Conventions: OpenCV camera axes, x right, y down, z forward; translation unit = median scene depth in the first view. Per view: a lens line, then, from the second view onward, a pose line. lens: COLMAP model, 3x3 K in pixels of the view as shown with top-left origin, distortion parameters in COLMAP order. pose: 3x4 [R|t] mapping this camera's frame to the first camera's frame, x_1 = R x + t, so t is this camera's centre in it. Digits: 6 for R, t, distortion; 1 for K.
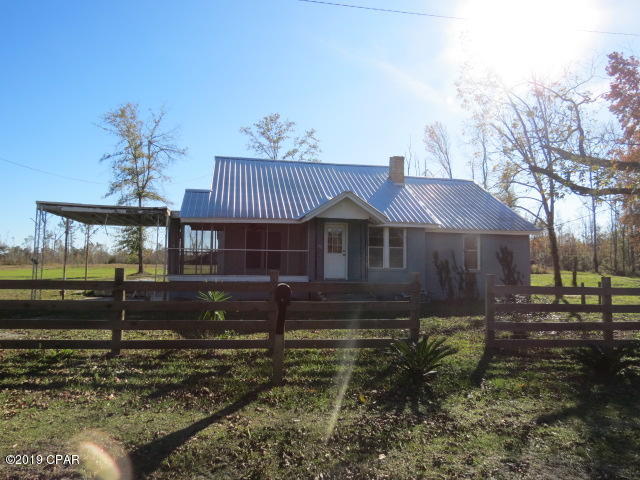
lens RADIAL K [[467.4, 0, 320.0], [0, 467.4, 240.0], [0, 0, 1]] dist [-0.010907, -0.008173]
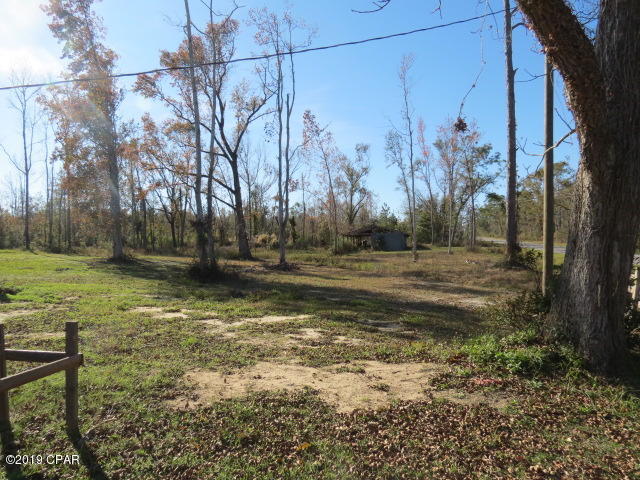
lens RADIAL K [[467.4, 0, 320.0], [0, 467.4, 240.0], [0, 0, 1]] dist [-0.010907, -0.008173]
pose [[0.453963, 0.000287, 0.891021, 0.372636], [-0.046875, 0.998623, 0.023560, 0.036209], [-0.889787, -0.052462, 0.453351, 0.644372]]
